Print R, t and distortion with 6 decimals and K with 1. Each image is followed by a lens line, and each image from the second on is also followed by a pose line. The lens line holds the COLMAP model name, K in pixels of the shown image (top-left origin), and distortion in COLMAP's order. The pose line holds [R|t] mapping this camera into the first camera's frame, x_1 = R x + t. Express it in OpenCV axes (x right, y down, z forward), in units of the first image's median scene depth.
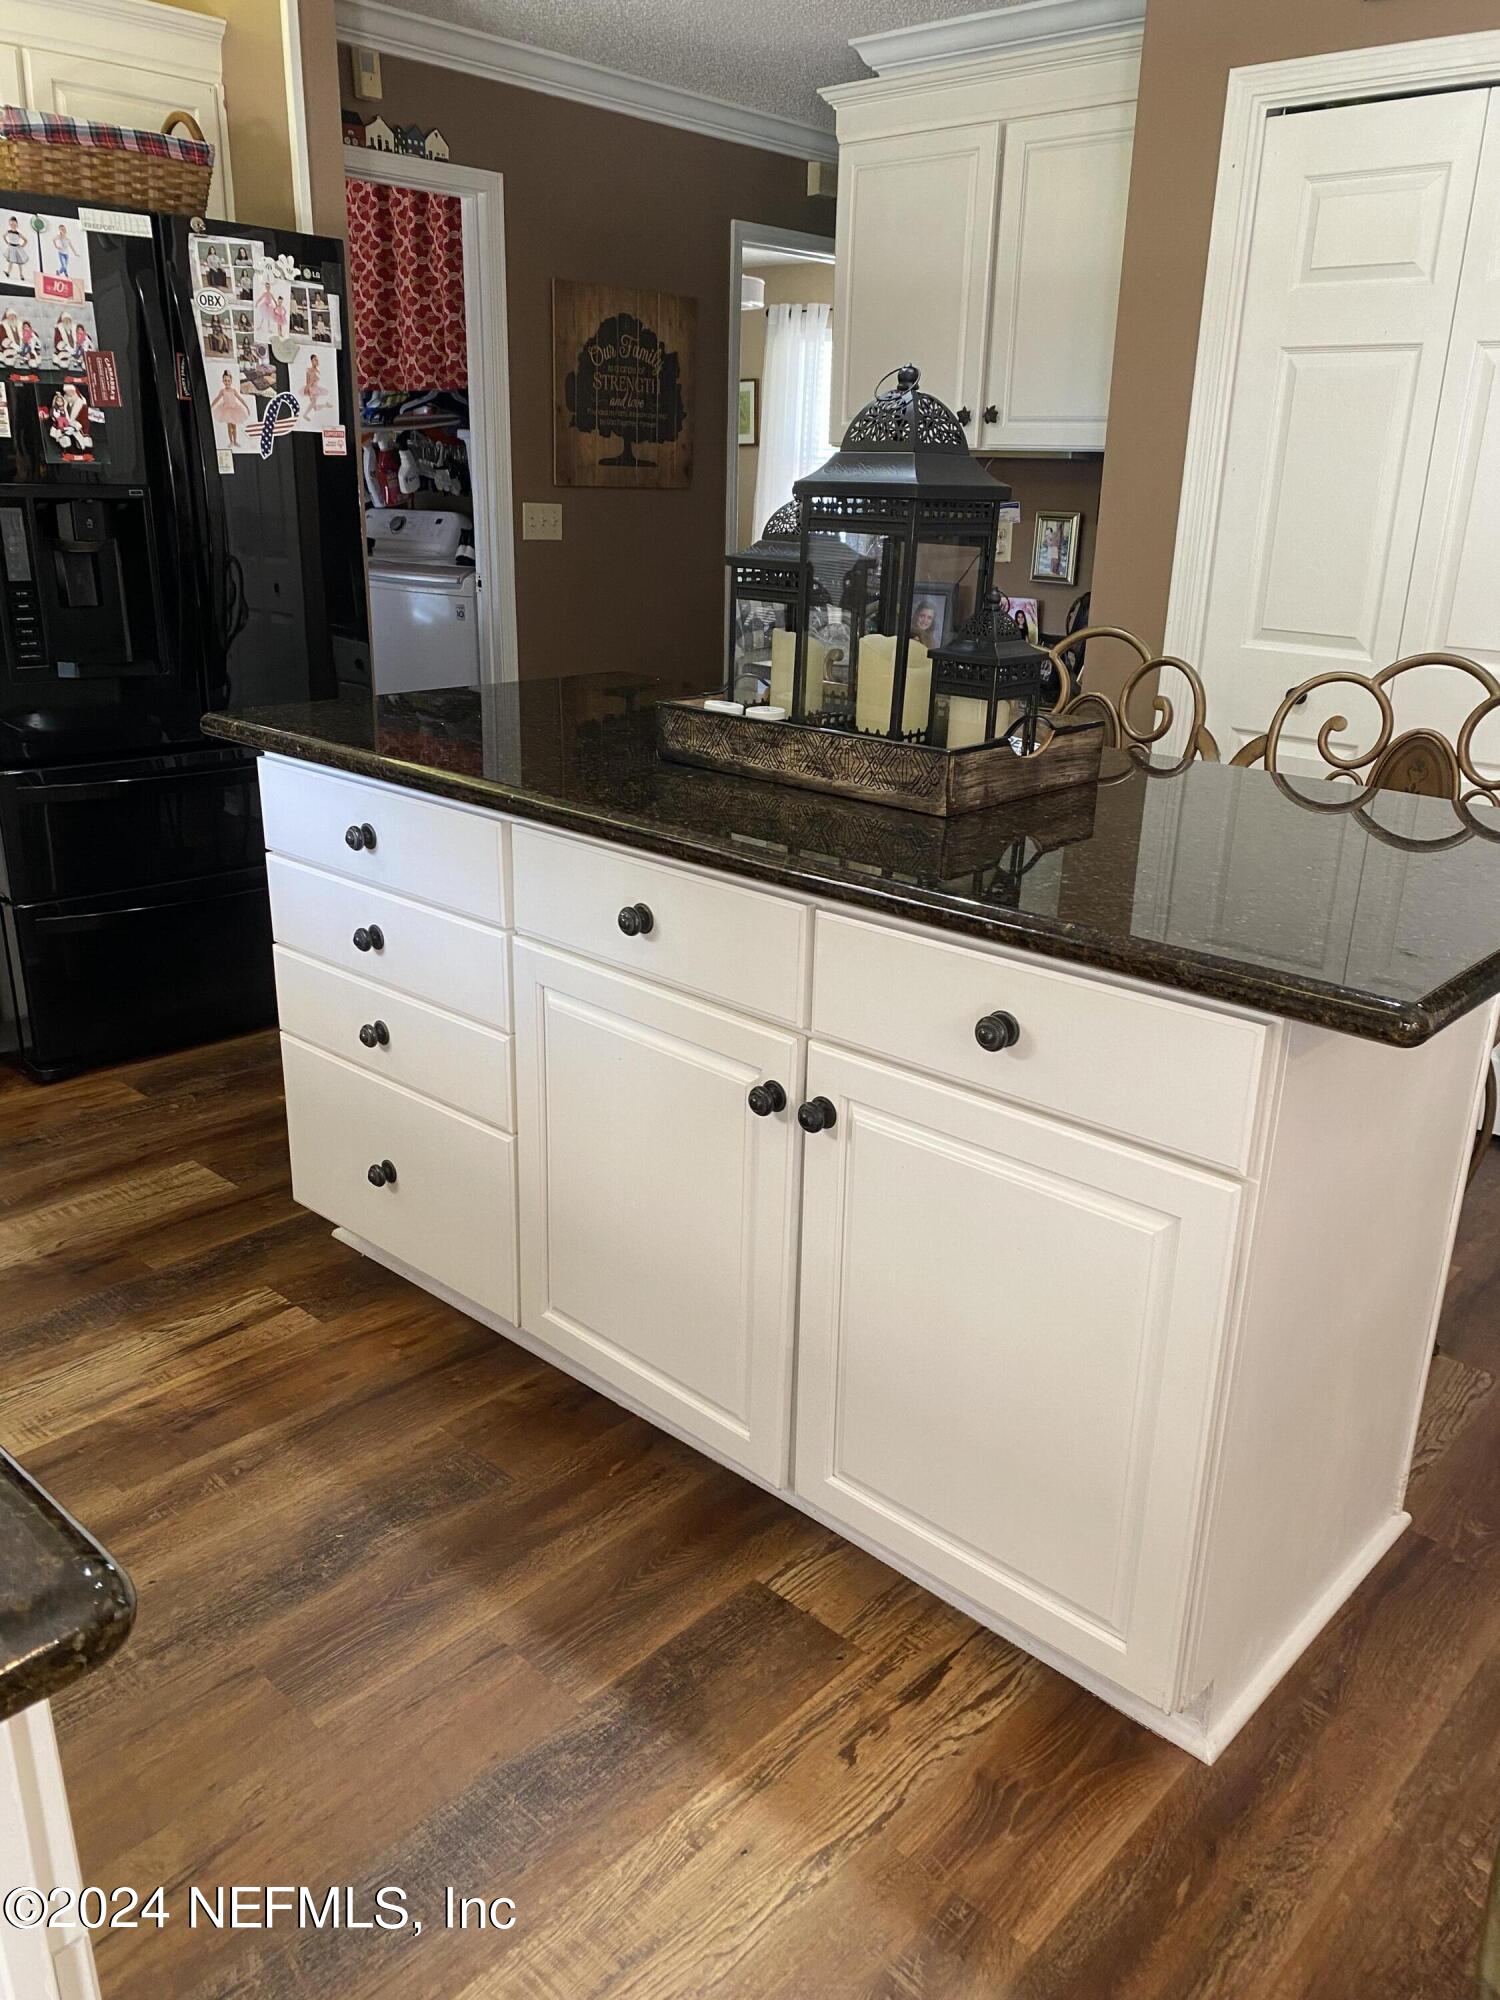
lens RADIAL K [[1529.4, 0, 757.7], [0, 1529.4, 1008.2], [0, 0, 1]] dist [0.012600, -0.015278]
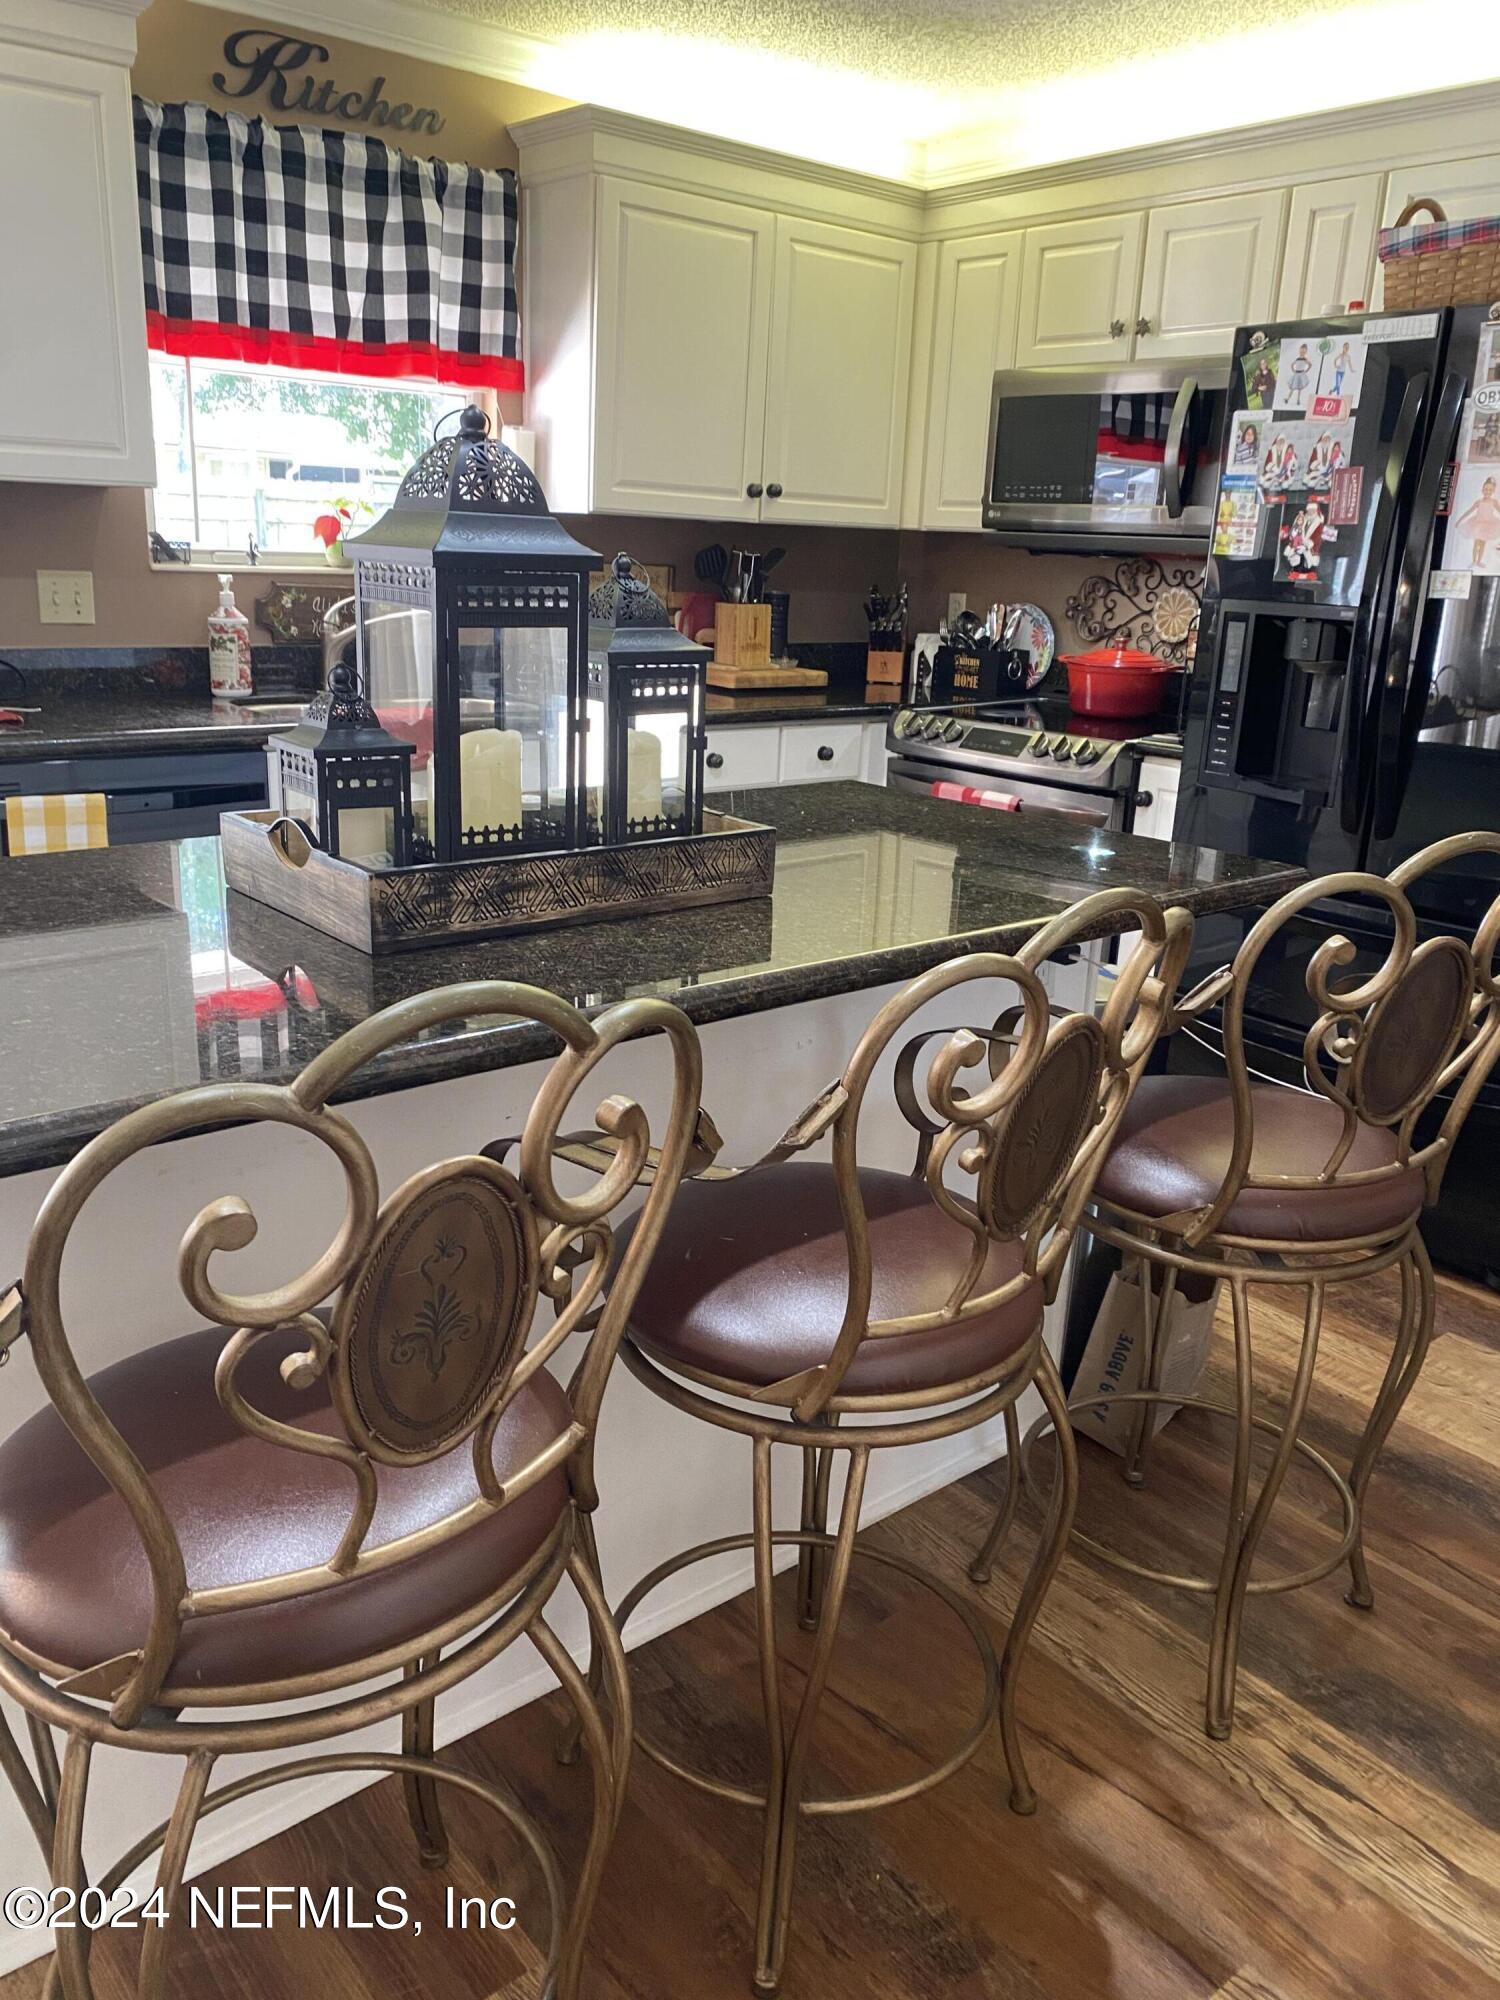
lens RADIAL K [[1529.4, 0, 766.8], [0, 1529.4, 922.1], [0, 0, 1]] dist [0.012600, -0.015278]
pose [[-0.114440, 0.215195, -0.969843, 0.577334], [-0.363817, 0.899355, 0.242484, -0.276157], [0.924414, 0.380595, -0.024631, 0.799477]]
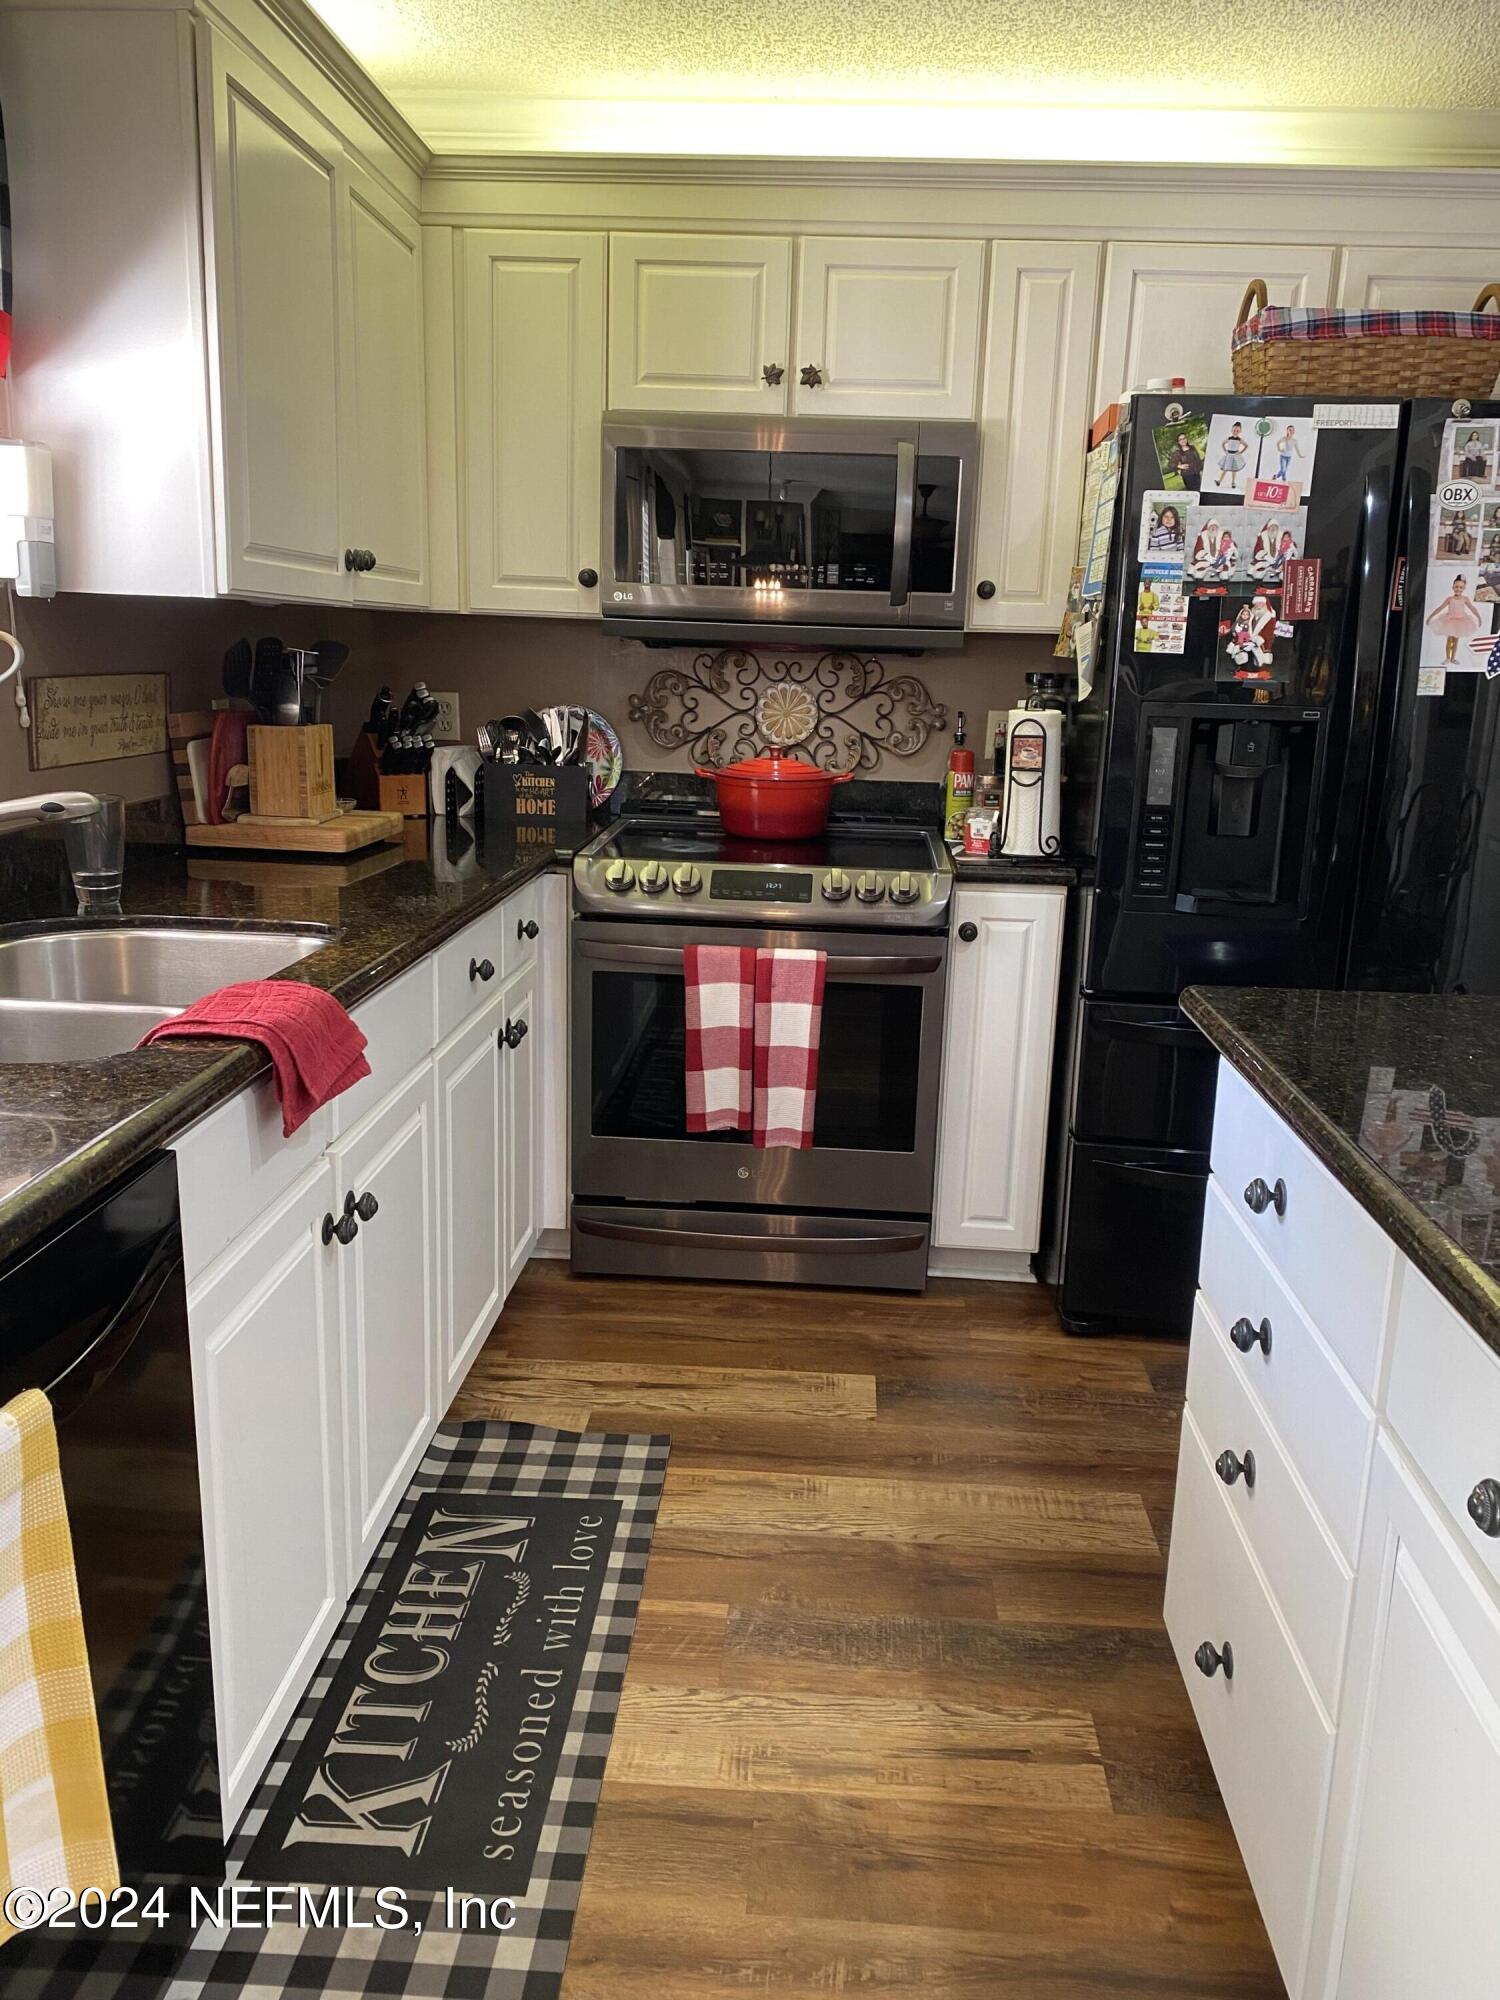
lens RADIAL K [[1529.4, 0, 761.3], [0, 1529.4, 999.9], [0, 0, 1]] dist [0.012600, -0.015278]
pose [[0.636653, 0.170072, -0.752163, 0.076786], [-0.267458, 0.963532, -0.008519, -0.094152], [0.723284, 0.206595, 0.658922, 0.247789]]
